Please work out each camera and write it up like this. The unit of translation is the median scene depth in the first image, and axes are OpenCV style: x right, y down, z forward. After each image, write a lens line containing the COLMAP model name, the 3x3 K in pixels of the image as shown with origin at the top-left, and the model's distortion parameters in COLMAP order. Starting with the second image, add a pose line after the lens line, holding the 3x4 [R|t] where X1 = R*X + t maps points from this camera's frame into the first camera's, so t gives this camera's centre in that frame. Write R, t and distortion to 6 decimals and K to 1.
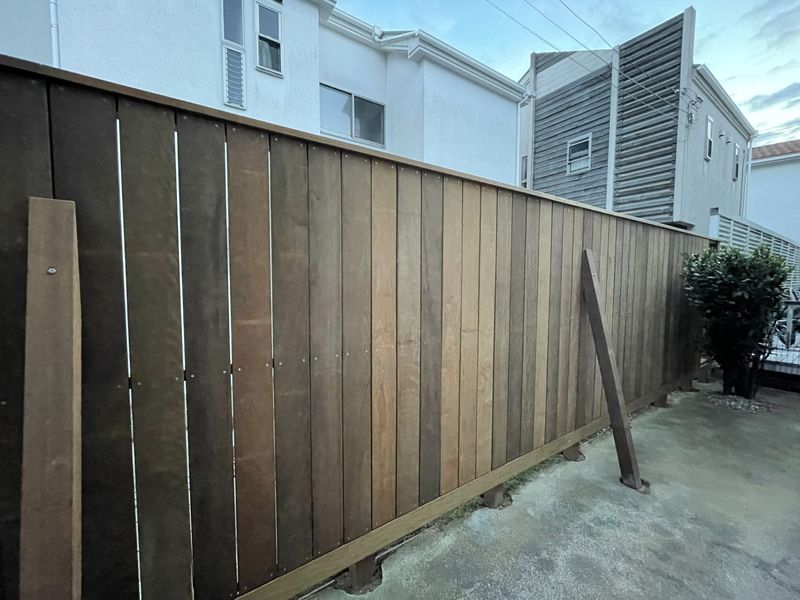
lens RADIAL K [[322.0, 0, 403.1], [0, 322.0, 298.4], [0, 0, 1]] dist [-0.002951, 0.000424]
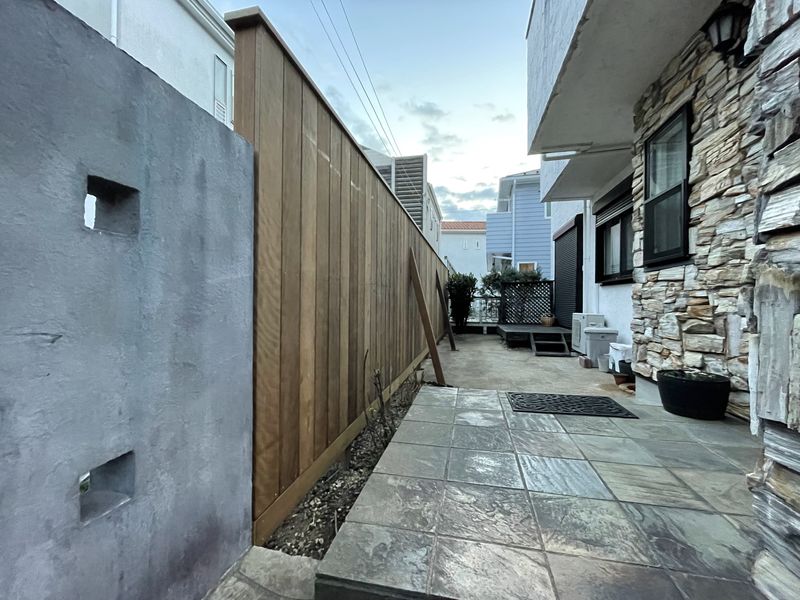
lens RADIAL K [[322.0, 0, 400.8], [0, 322.0, 299.1], [0, 0, 1]] dist [-0.002951, 0.000424]
pose [[0.726772, 0.007948, 0.686833, -0.553750], [0.038056, 0.997931, -0.051818, 0.083767], [-0.685824, 0.063798, 0.724966, -0.269889]]
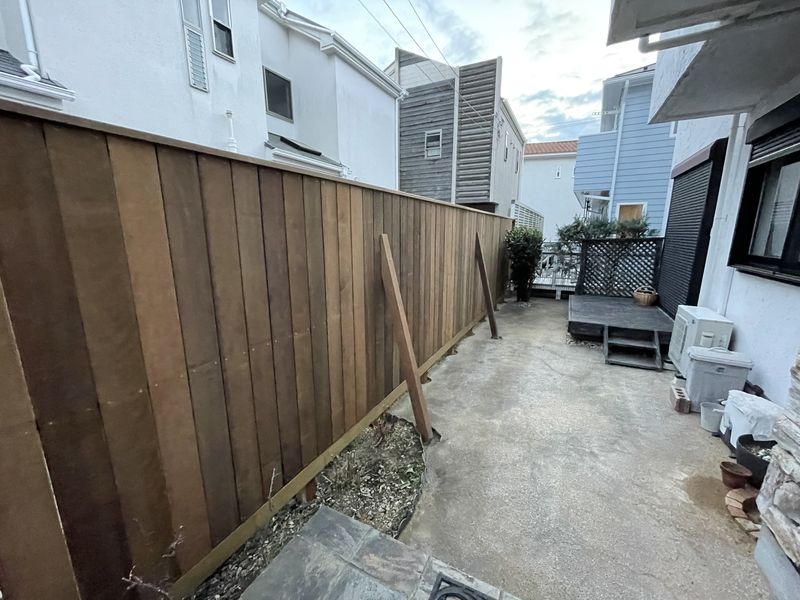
lens RADIAL K [[322.0, 0, 402.0], [0, 322.0, 298.2], [0, 0, 1]] dist [-0.002951, 0.000424]
pose [[0.880758, -0.098119, 0.463291, -0.304970], [0.033183, 0.988683, 0.146307, -0.019880], [-0.472403, -0.113488, 0.874046, -0.218664]]
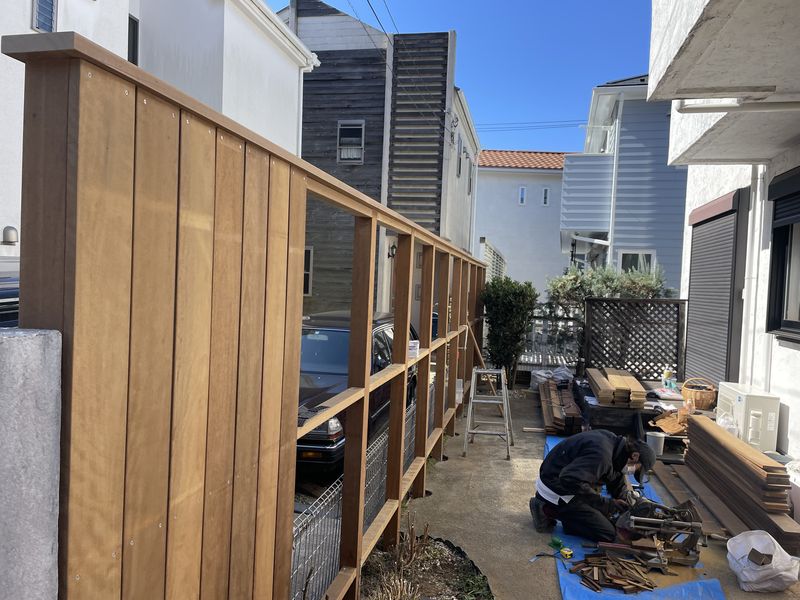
lens RADIAL K [[603.0, 0, 400.5], [0, 603.0, 305.3], [0, 0, 1]] dist [0.026770, -0.027094]
pose [[0.723782, 0.002274, 0.690025, -0.537686], [0.004082, 0.999963, -0.007578, -0.012555], [-0.690017, 0.008302, 0.723745, -0.267349]]
